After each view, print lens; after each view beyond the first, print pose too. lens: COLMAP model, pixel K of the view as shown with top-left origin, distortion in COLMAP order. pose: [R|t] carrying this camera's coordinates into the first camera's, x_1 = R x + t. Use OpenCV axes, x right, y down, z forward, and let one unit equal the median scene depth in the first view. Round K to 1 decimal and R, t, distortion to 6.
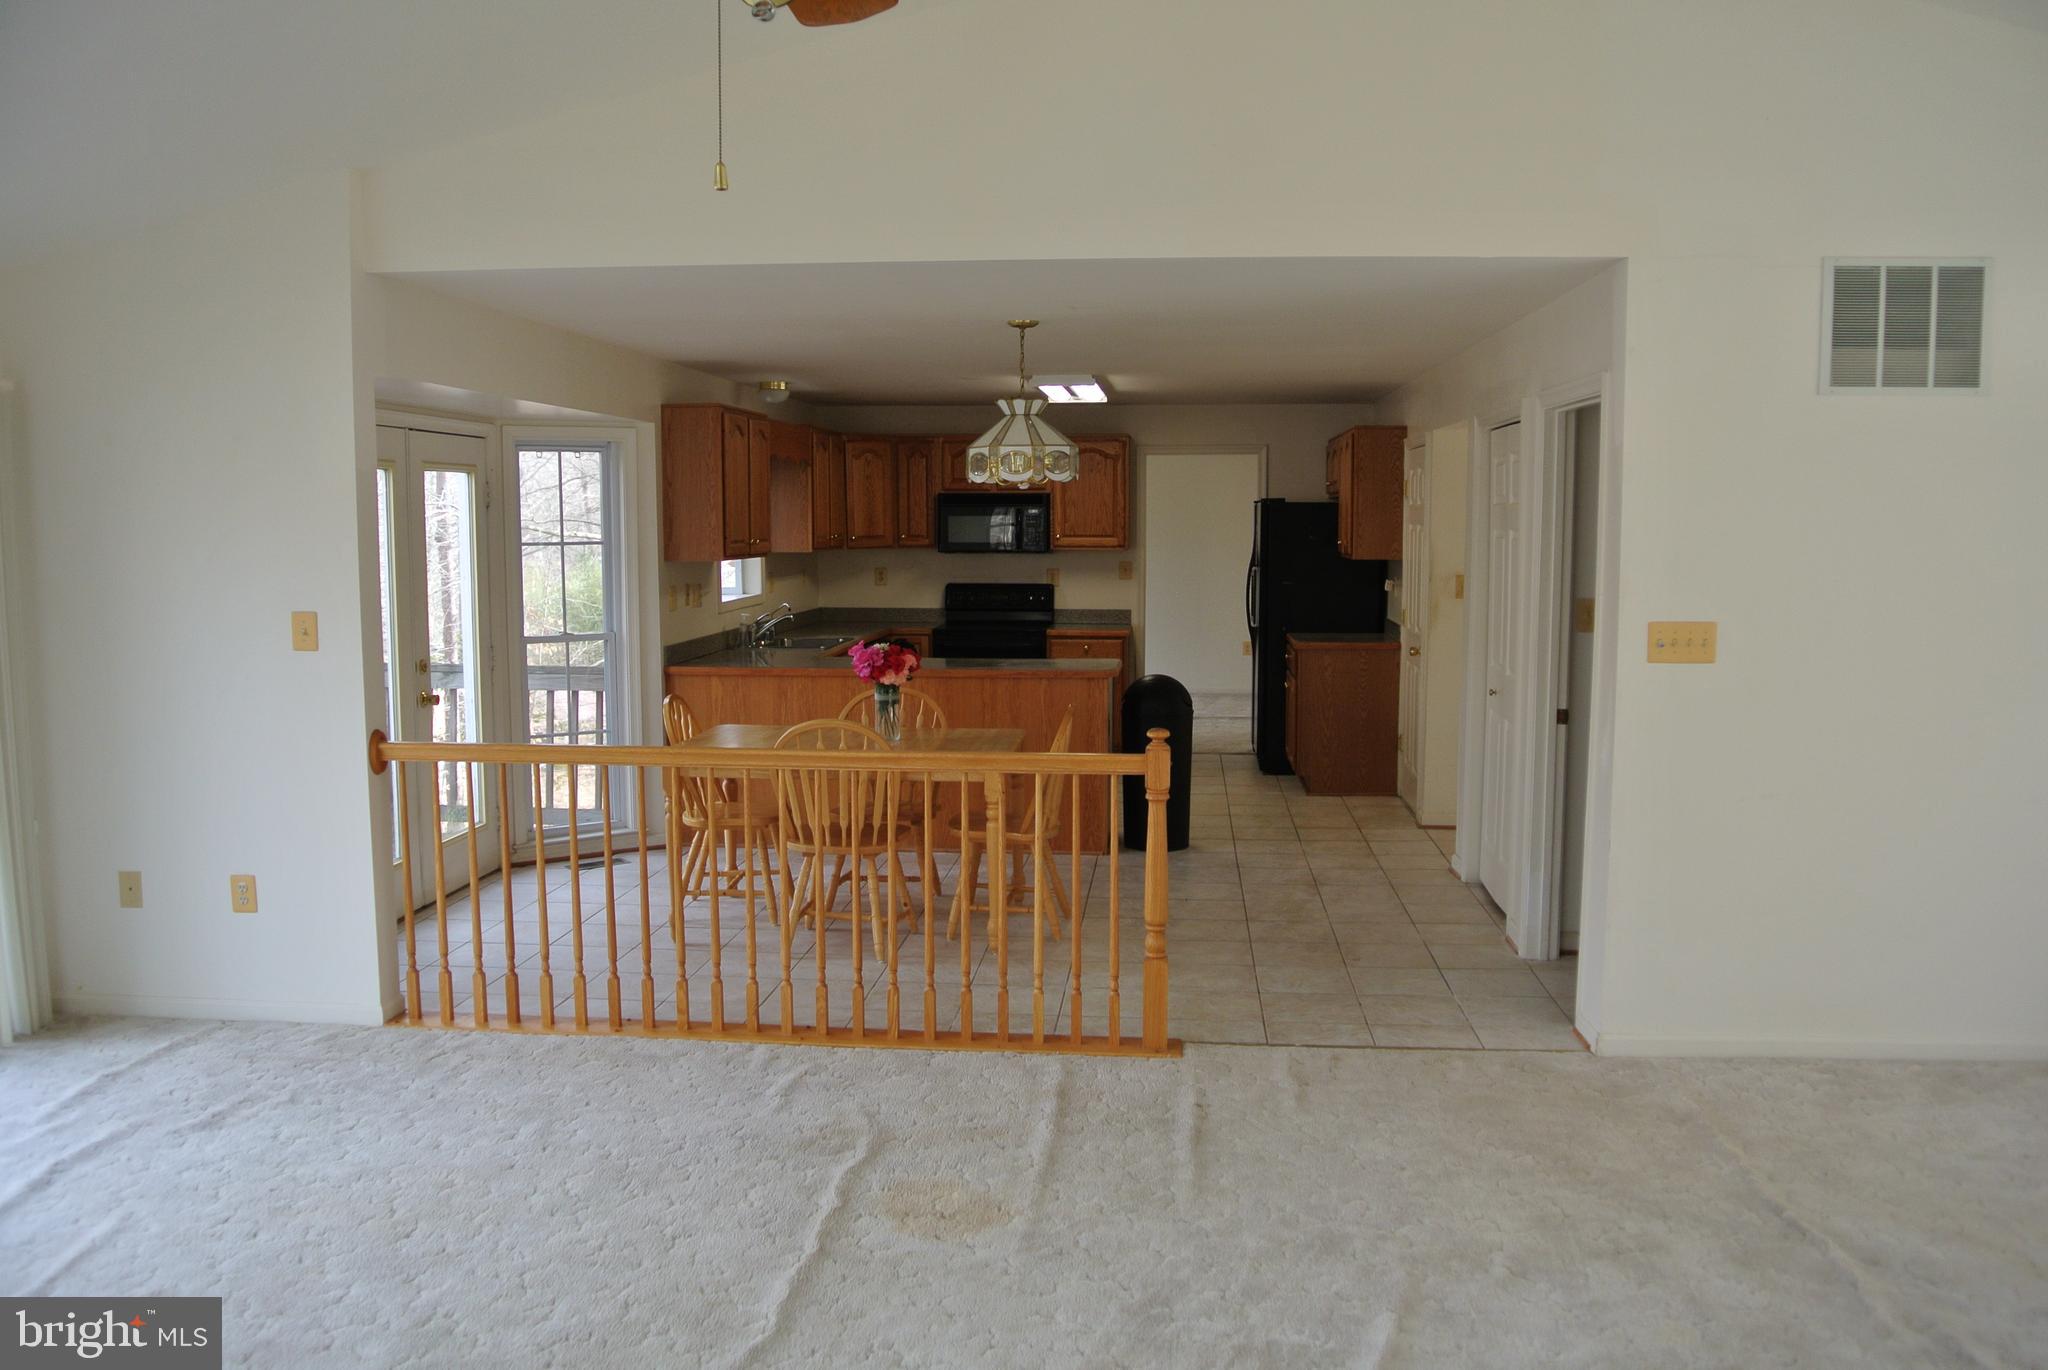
lens RADIAL K [[1611.3, 0, 1024.0], [0, 1611.3, 685.0], [0, 0, 1]] dist [-0.079187, -0.000172]
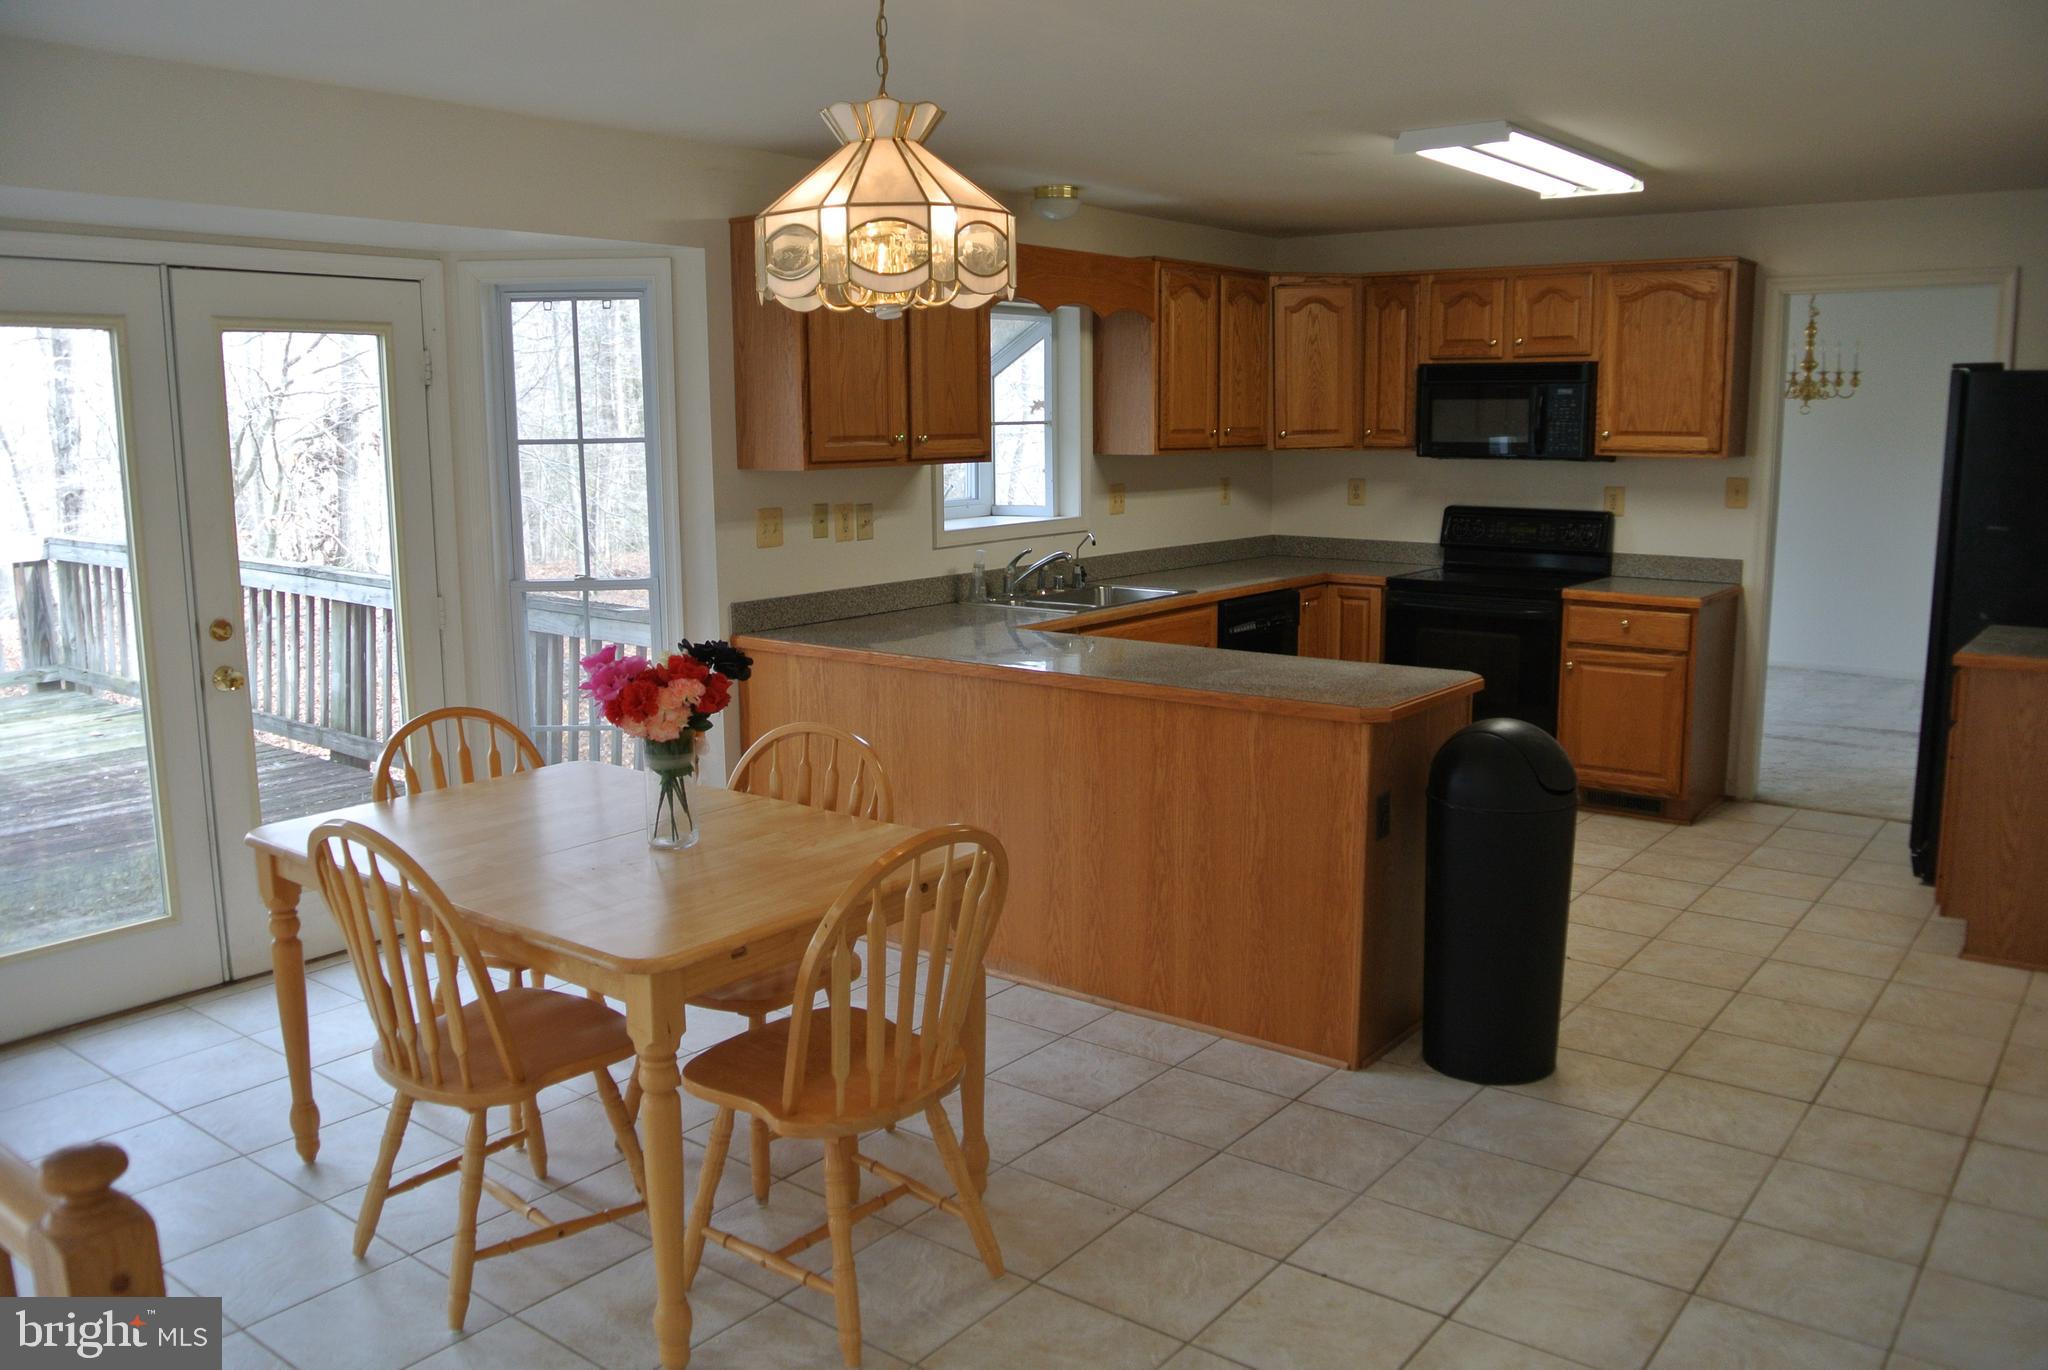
lens RADIAL K [[1589.5, 0, 1028.9], [0, 1589.5, 685.2], [0, 0, 1]] dist [-0.081586, 0.011574]
pose [[0.846434, 0.084288, -0.525780, 0.212399], [-0.049482, 0.995571, 0.079941, -0.048203], [0.530189, -0.041648, 0.846856, 0.530867]]
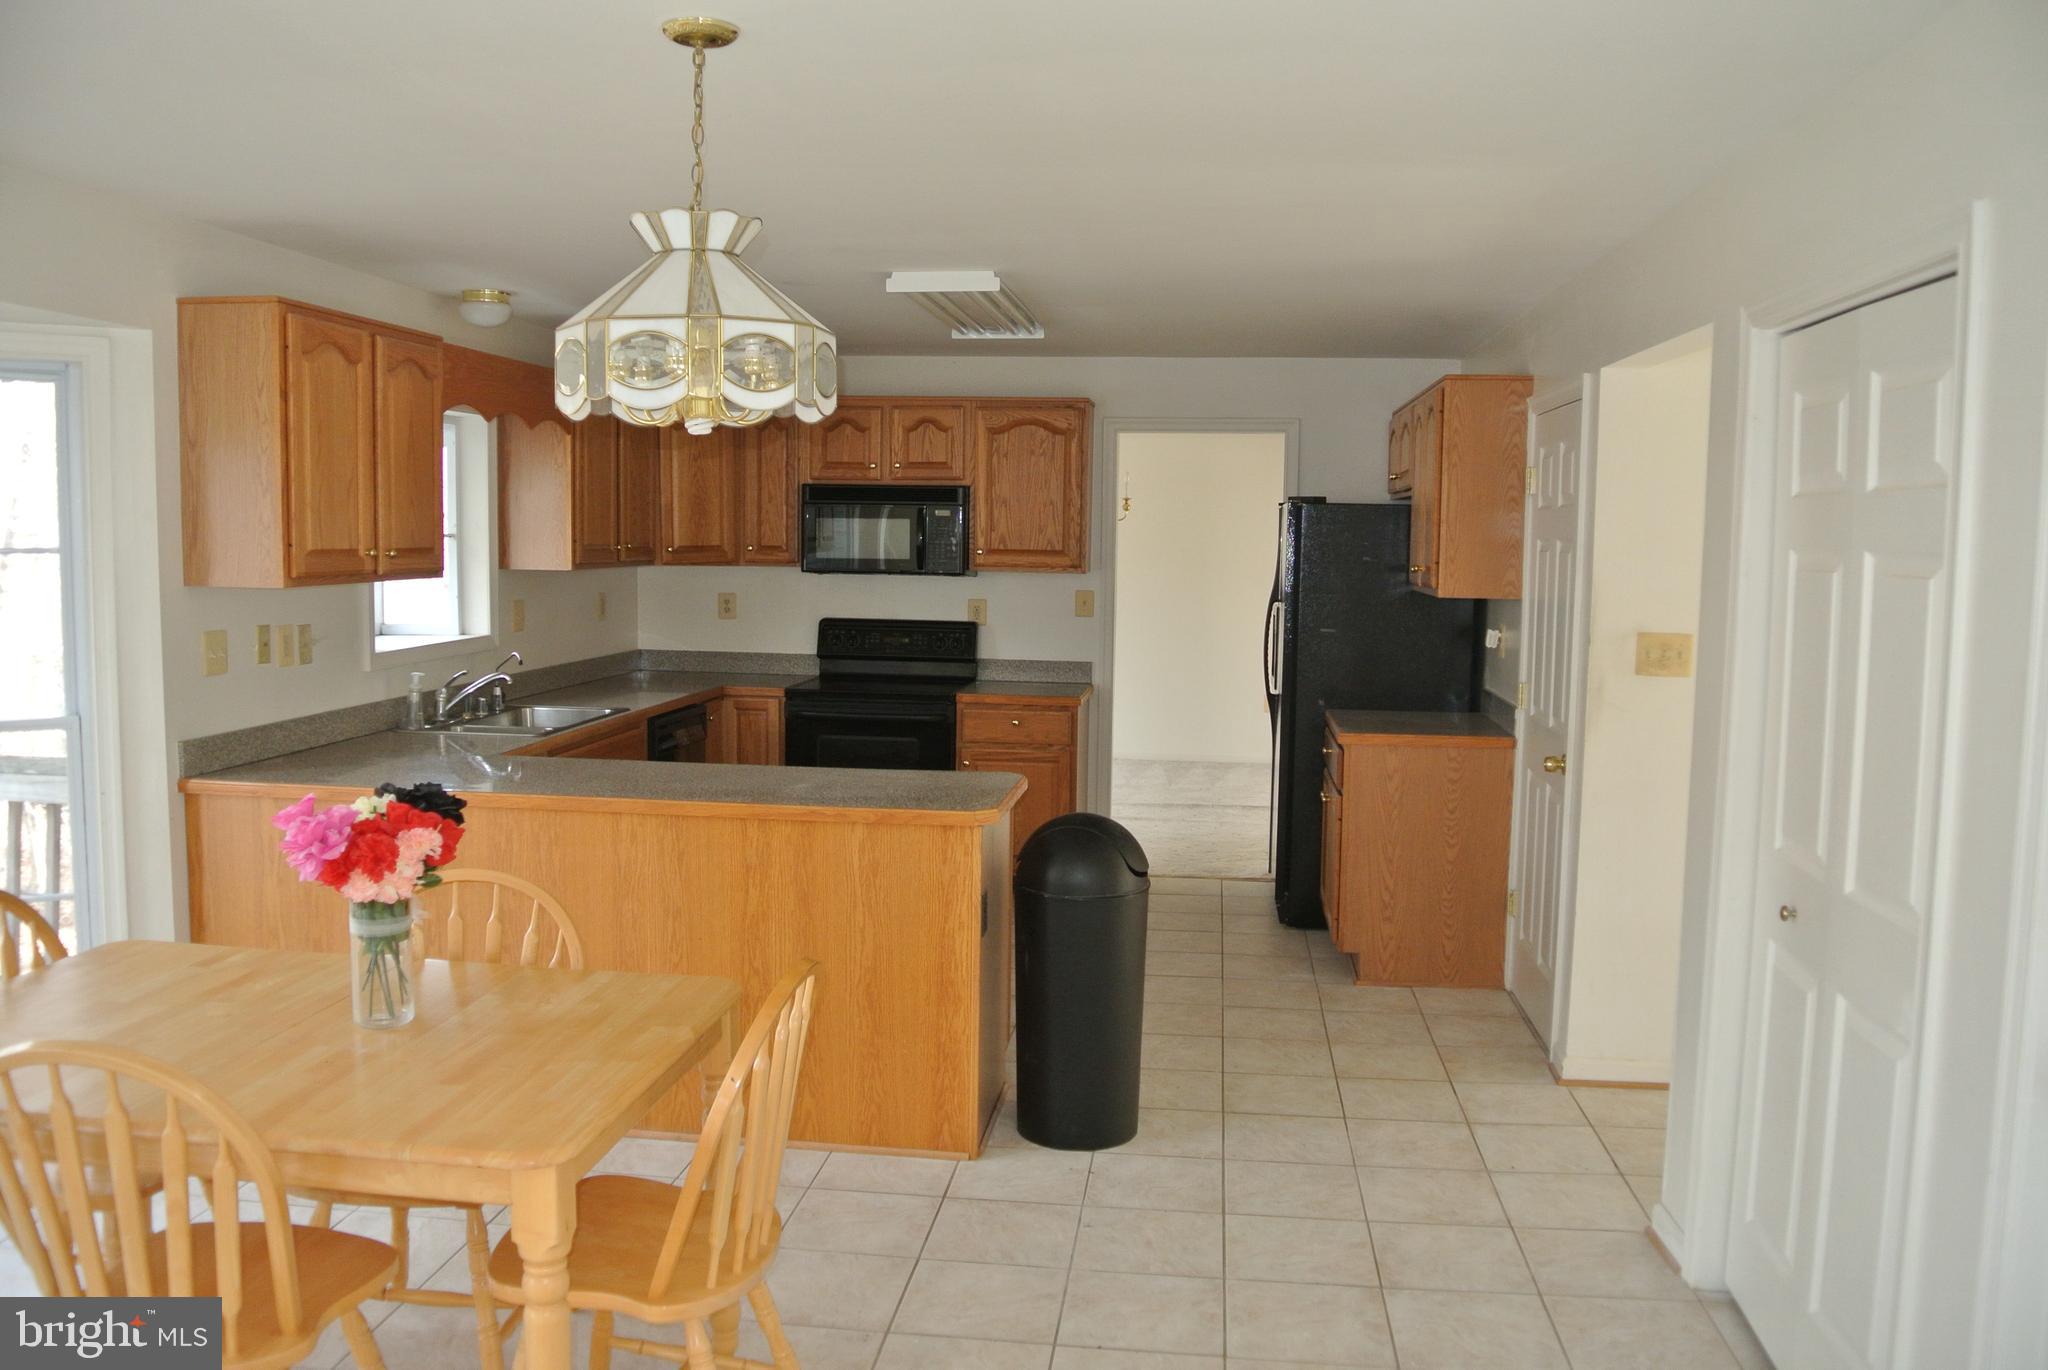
lens RADIAL K [[1578.6, 0, 1028.1], [0, 1578.6, 670.9], [0, 0, 1]] dist [-0.074873, 0.007906]
pose [[0.999631, 0.018128, -0.020220, 0.075394], [-0.018459, 0.999697, -0.016292, -0.045317], [0.019919, 0.016659, 0.999663, 0.484306]]
